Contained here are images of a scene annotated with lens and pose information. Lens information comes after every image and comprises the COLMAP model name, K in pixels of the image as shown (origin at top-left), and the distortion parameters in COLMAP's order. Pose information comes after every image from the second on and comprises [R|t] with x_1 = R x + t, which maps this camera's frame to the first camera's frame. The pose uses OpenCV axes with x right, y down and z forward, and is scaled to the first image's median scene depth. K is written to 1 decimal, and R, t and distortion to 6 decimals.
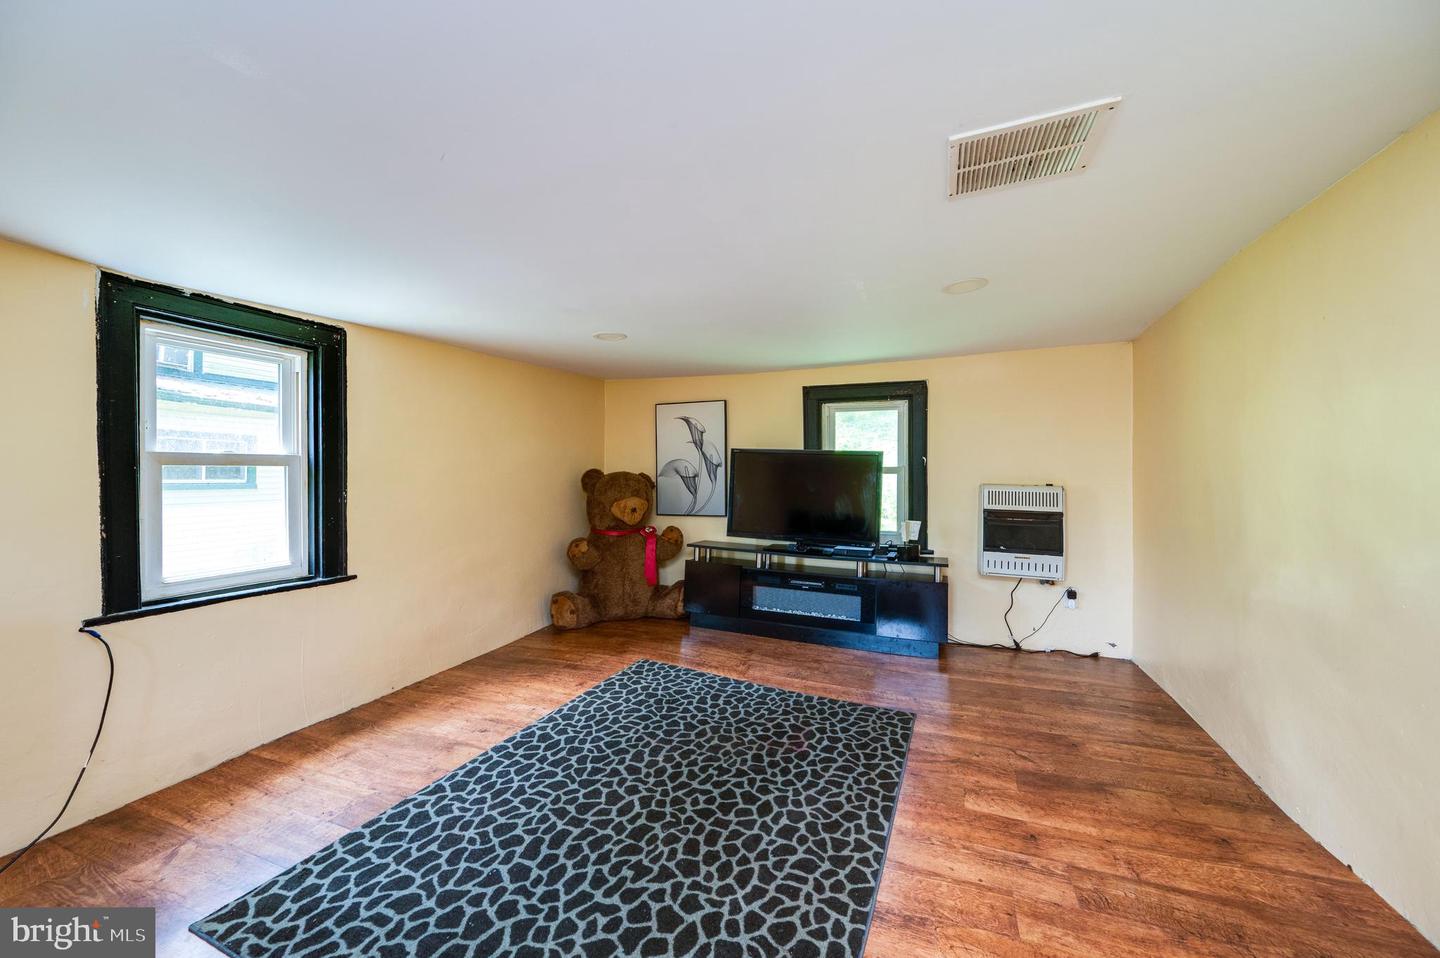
lens RADIAL K [[579.9, 0, 714.0], [0, 579.9, 459.5], [0, 0, 1]] dist [-0.001708, -0.000048]
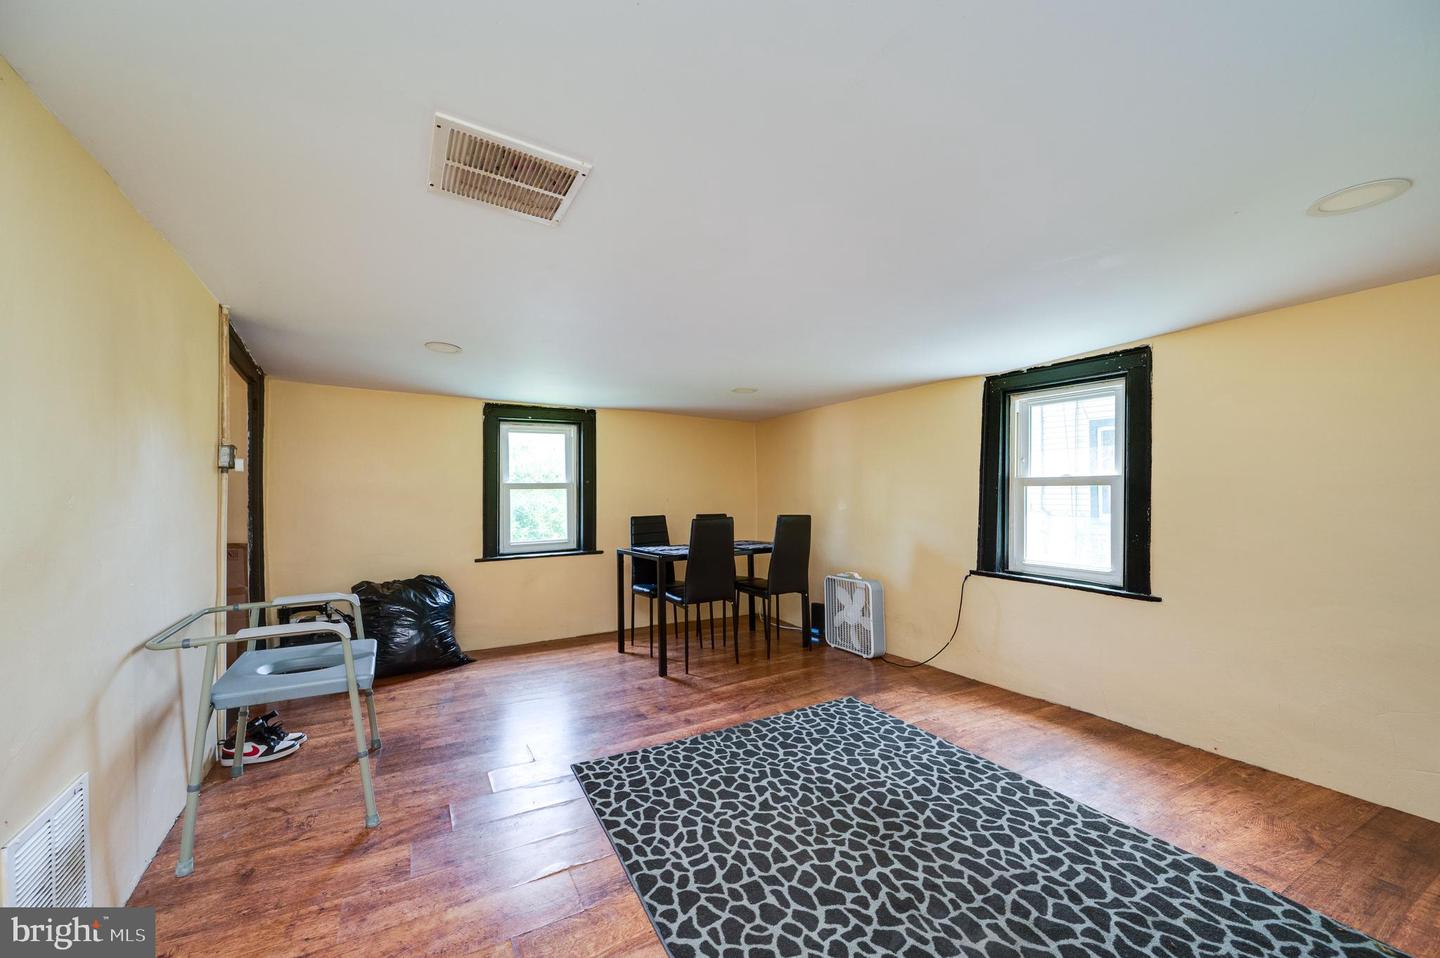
lens RADIAL K [[579.9, 0, 718.9], [0, 579.9, 477.9], [0, 0, 1]] dist [-0.001708, -0.000048]
pose [[-0.633397, -0.013793, -0.773704, 0.677744], [0.019351, 0.999246, -0.033656, 0.021698], [0.773585, -0.036290, -0.632652, 1.210042]]
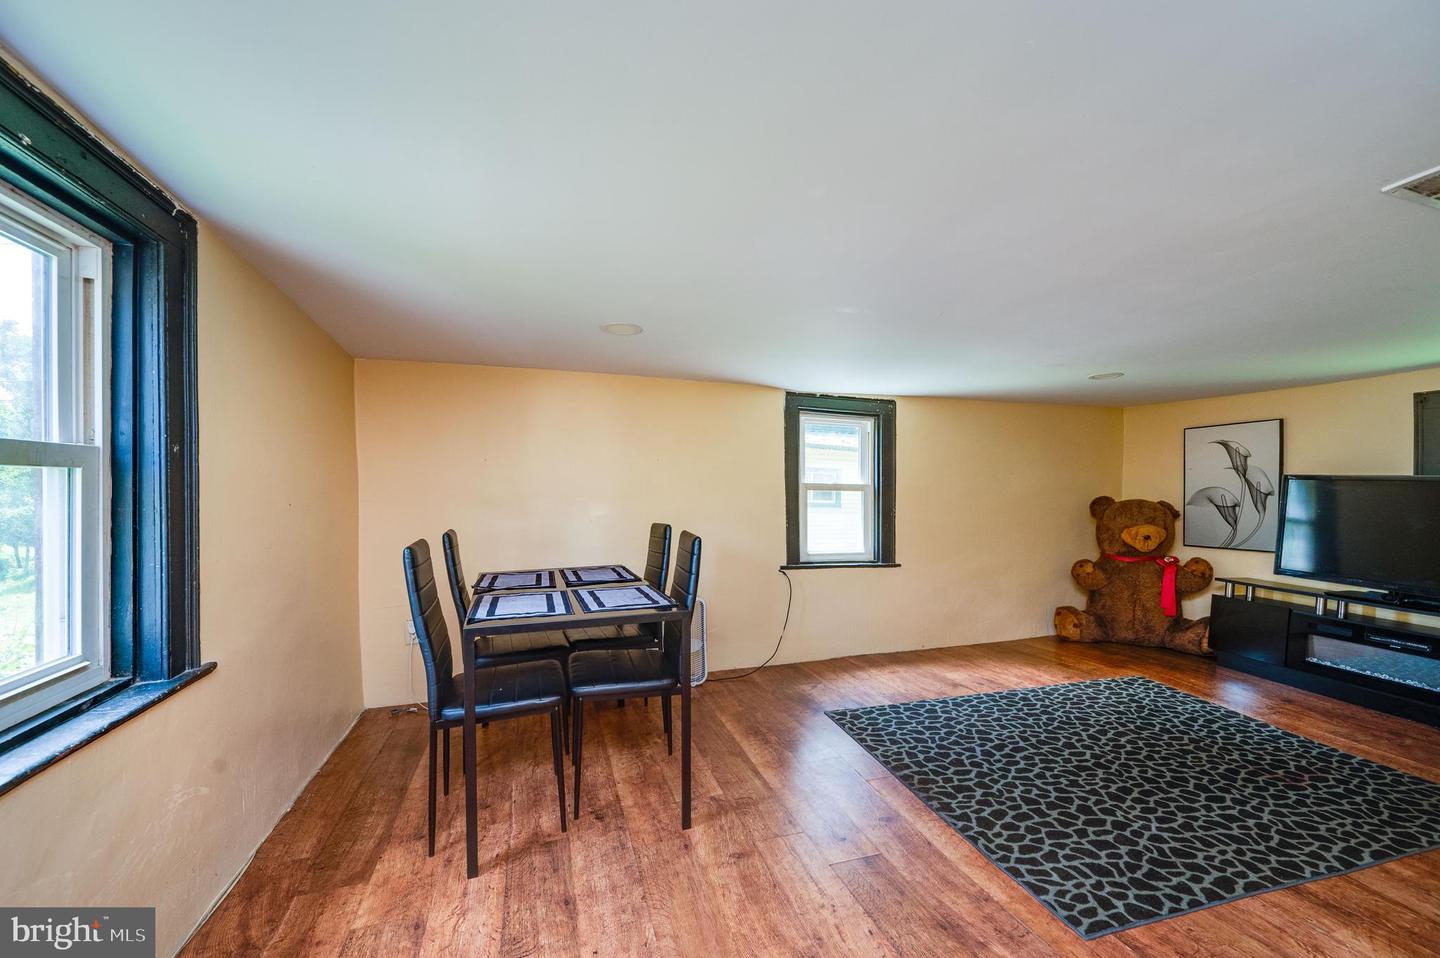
lens RADIAL K [[579.9, 0, 728.1], [0, 579.9, 499.4], [0, 0, 1]] dist [-0.001708, -0.000048]
pose [[0.655776, 0.017761, -0.754746, 0.253000], [-0.000570, 0.999735, 0.023031, -0.003048], [0.754955, -0.014673, 0.655612, -0.366969]]
